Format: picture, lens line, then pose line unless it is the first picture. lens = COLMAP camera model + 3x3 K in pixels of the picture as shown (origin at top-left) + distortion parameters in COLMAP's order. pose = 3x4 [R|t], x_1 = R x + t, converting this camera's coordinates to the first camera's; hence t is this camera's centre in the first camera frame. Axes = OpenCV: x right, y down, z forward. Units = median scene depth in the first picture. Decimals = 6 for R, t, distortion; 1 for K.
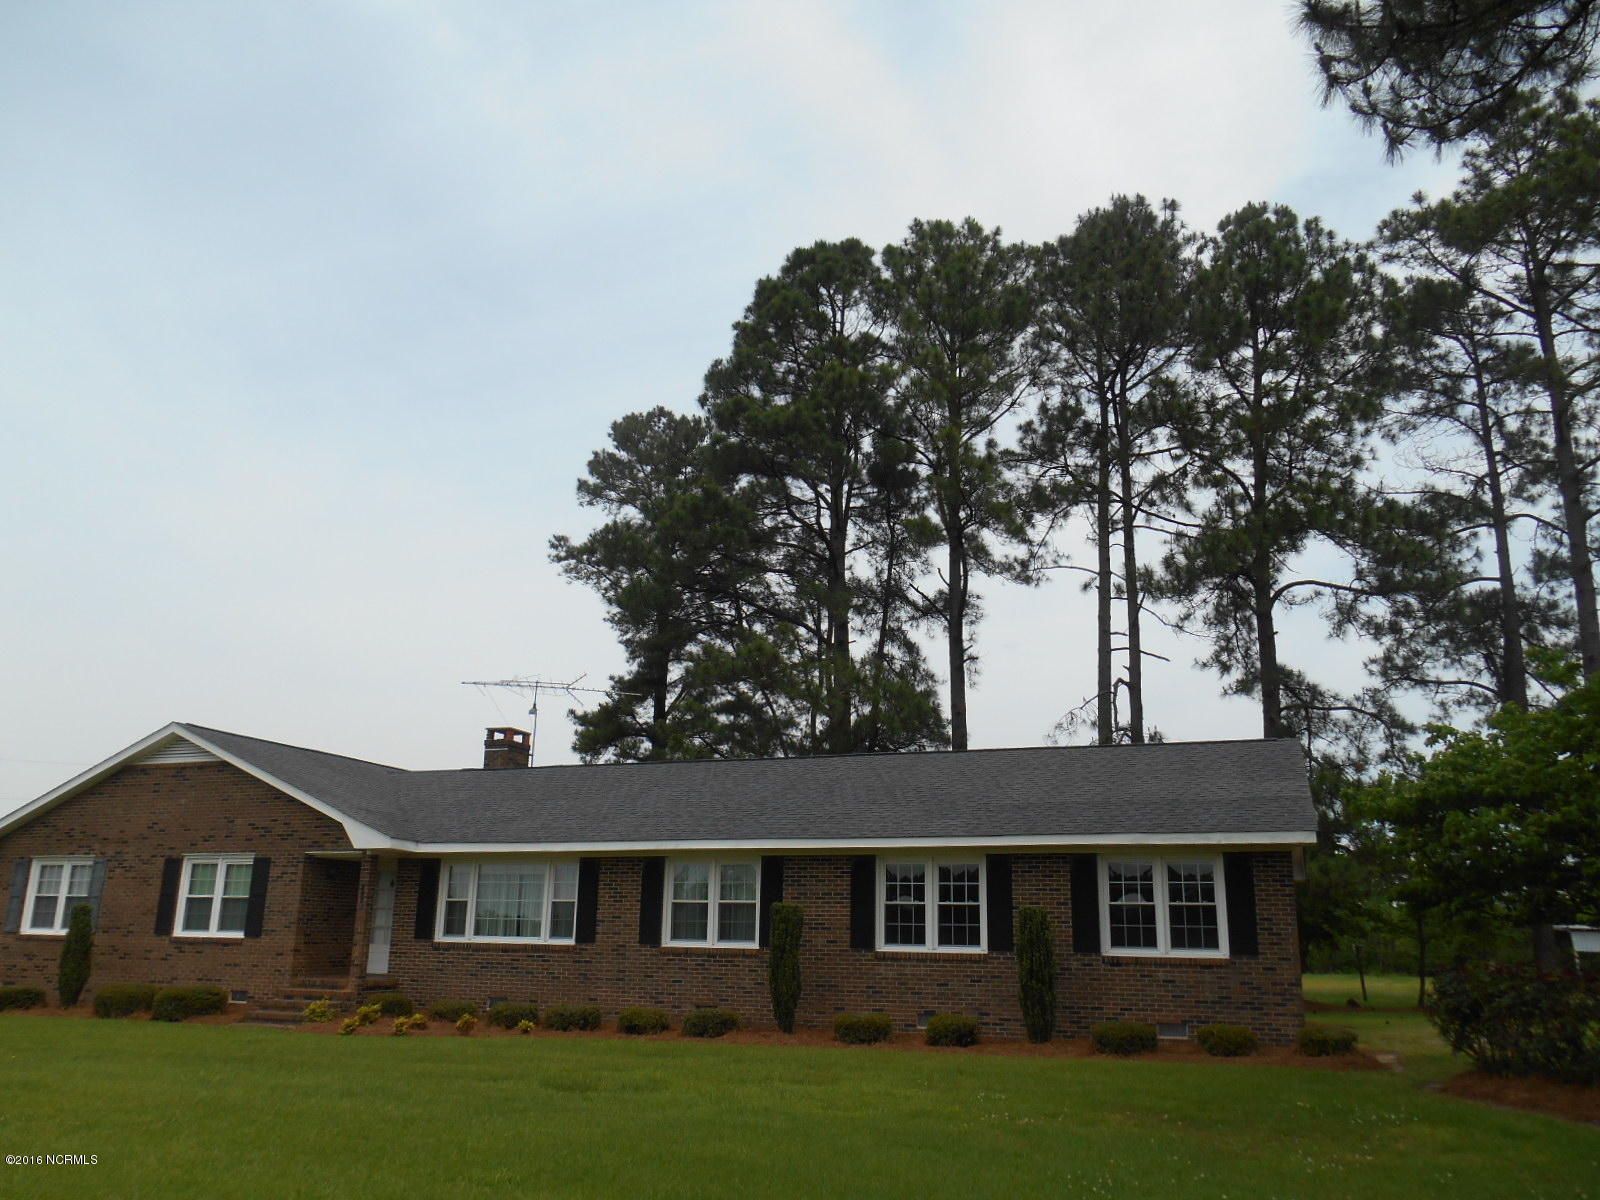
lens RADIAL K [[1218.2, 0, 800.0], [0, 1218.2, 600.0], [0, 0, 1]] dist [-0.004075, 0.002939]
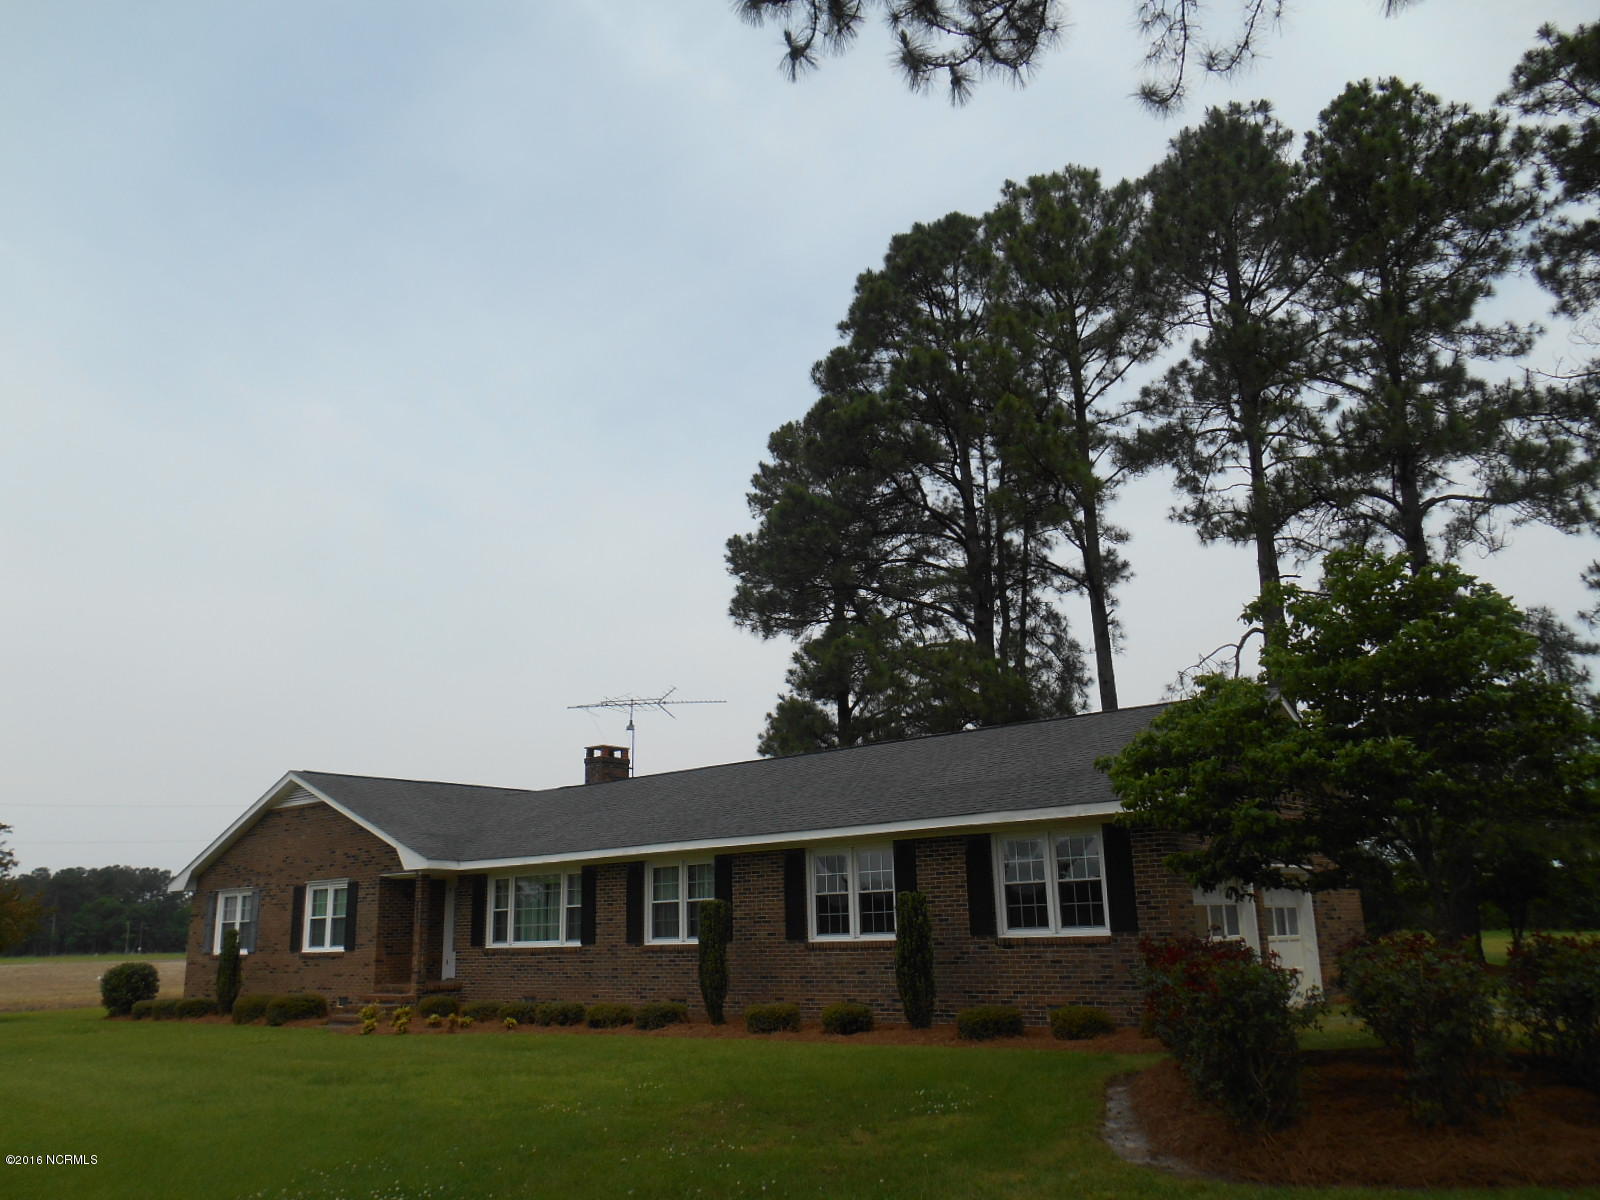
lens RADIAL K [[1219.9, 0, 800.0], [0, 1219.9, 600.0], [0, 0, 1]] dist [-0.002830, -0.001381]
pose [[0.948794, -0.124321, -0.290403, 0.326291], [0.127859, 0.991769, -0.006838, 0.008149], [0.288863, -0.030643, 0.956880, 0.022289]]
